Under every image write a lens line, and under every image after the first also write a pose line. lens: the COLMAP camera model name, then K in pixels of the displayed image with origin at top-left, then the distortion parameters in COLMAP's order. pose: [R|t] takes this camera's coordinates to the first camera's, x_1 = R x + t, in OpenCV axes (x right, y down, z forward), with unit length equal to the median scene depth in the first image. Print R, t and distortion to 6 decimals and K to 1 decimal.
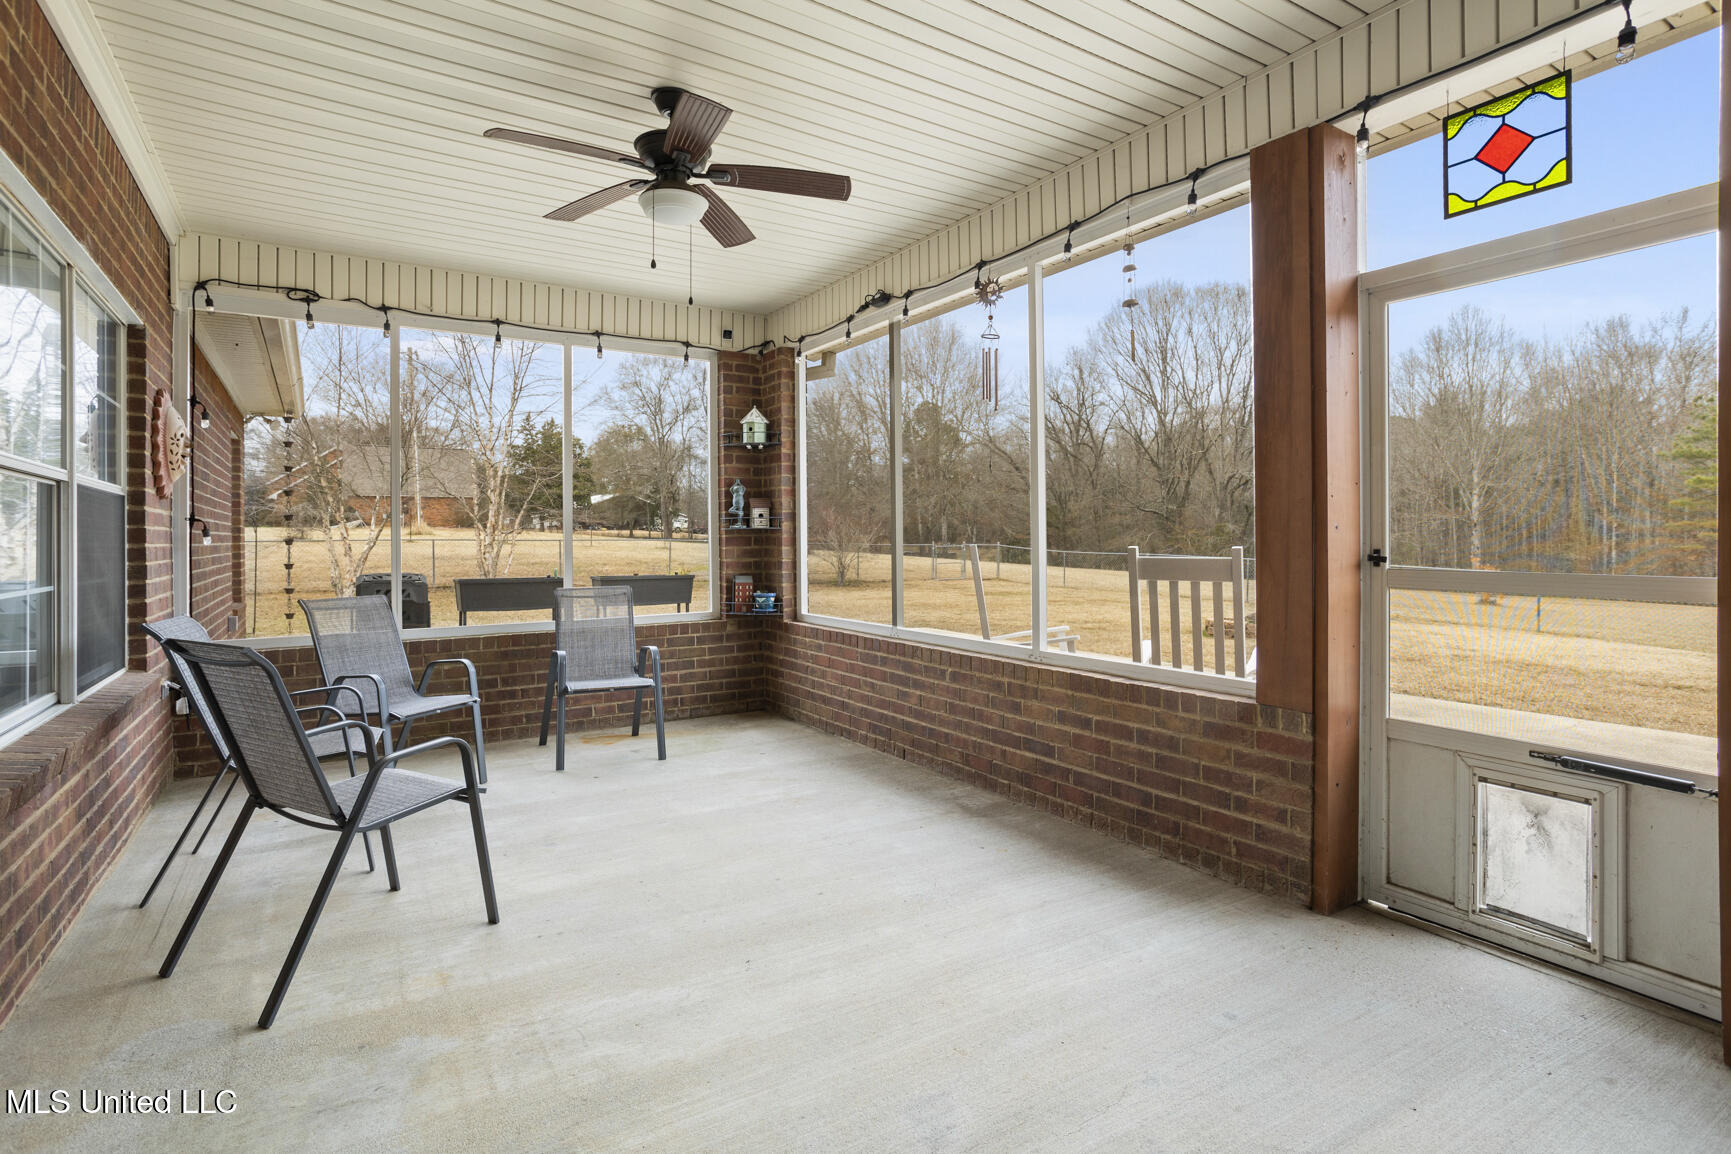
lens RADIAL K [[867.8, 0, 843.5], [0, 867.8, 530.8], [0, 0, 1]] dist [-0.000168, 0.000769]
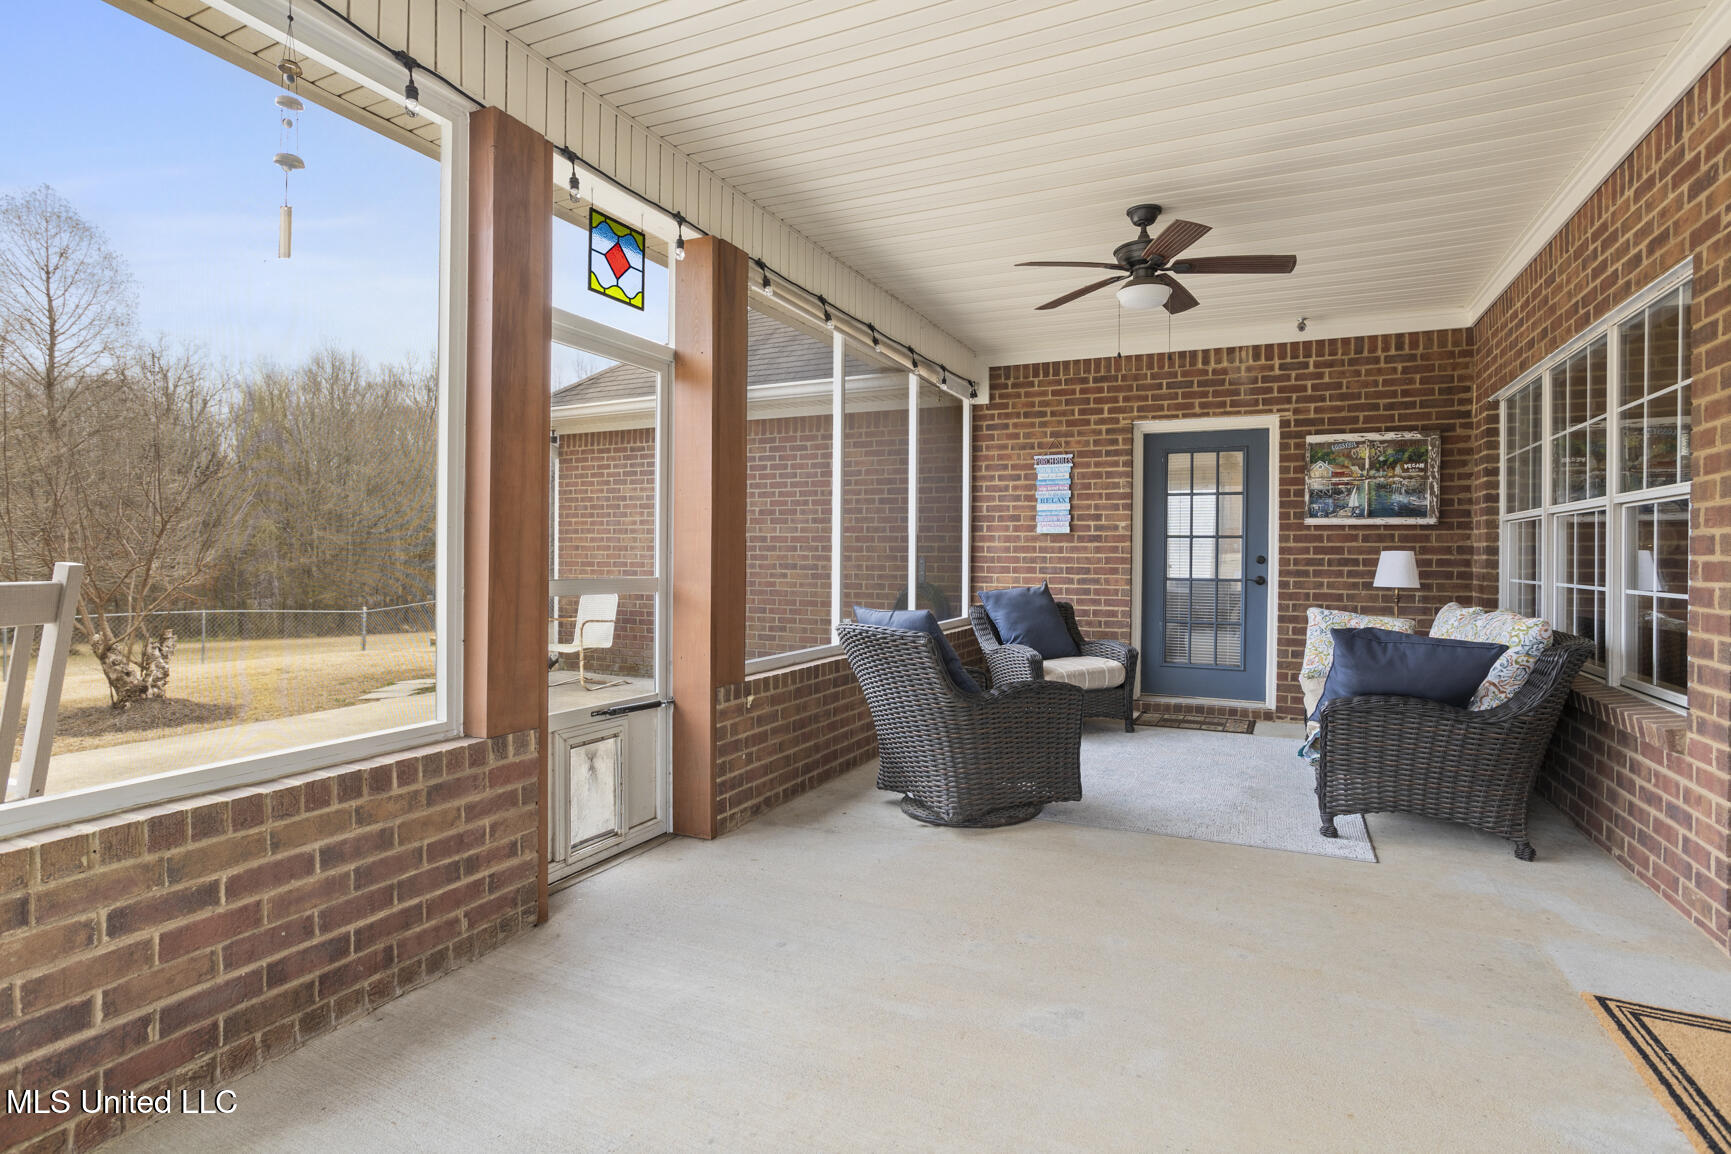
lens RADIAL K [[867.8, 0, 873.2], [0, 867.8, 568.9], [0, 0, 1]] dist [-0.000168, 0.000769]
pose [[-0.549790, -0.004703, 0.835290, -0.490396], [-0.003155, 0.999989, 0.003554, 0.023396], [-0.835297, -0.000681, -0.549799, 1.202218]]
